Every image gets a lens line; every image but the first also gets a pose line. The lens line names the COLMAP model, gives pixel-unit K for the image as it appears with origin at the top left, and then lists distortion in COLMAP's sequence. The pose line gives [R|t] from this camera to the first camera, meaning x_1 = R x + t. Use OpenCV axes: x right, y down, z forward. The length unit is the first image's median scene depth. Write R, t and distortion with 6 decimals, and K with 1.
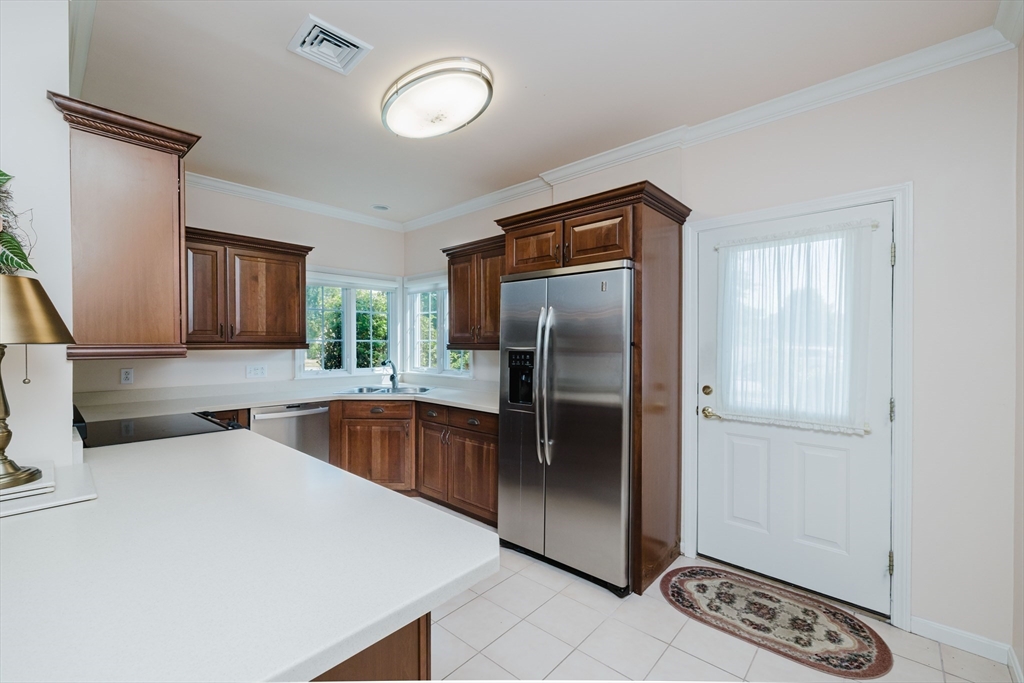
lens RADIAL K [[428.6, 0, 508.3], [0, 428.6, 344.3], [0, 0, 1]] dist [-0.000535, 0.000011]
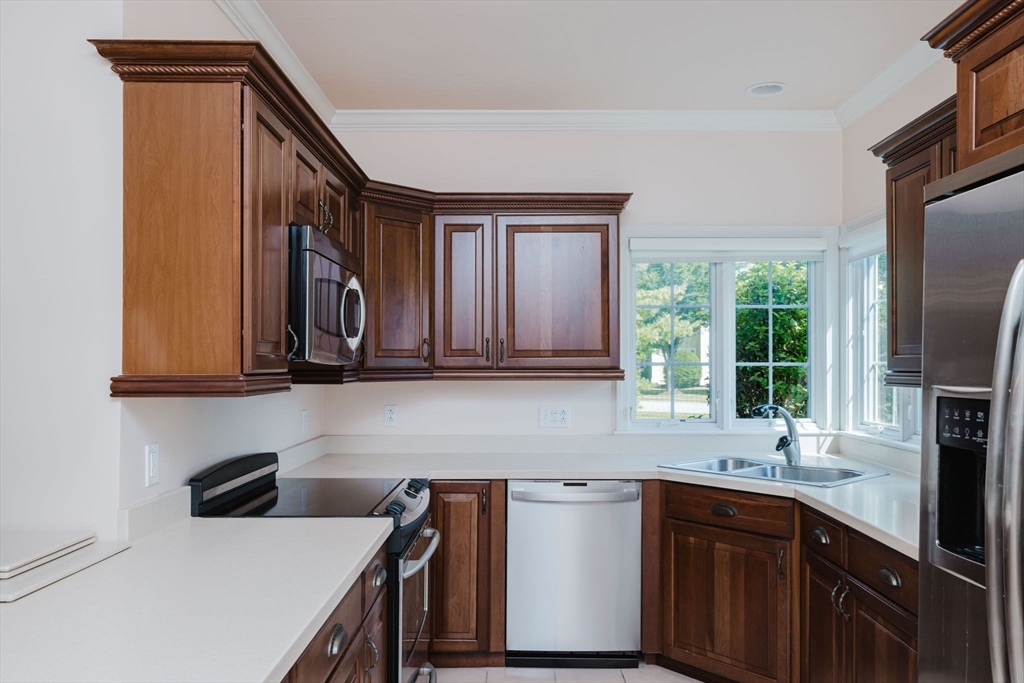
lens RADIAL K [[770.8, 0, 513.5], [0, 770.8, 351.6], [0, 0, 1]] dist [0.000706, 0.000578]
pose [[0.678859, -0.014432, -0.734127, 0.162561], [0.000003, 0.999807, -0.019652, -0.005953], [0.734269, 0.013339, 0.678728, 0.229666]]
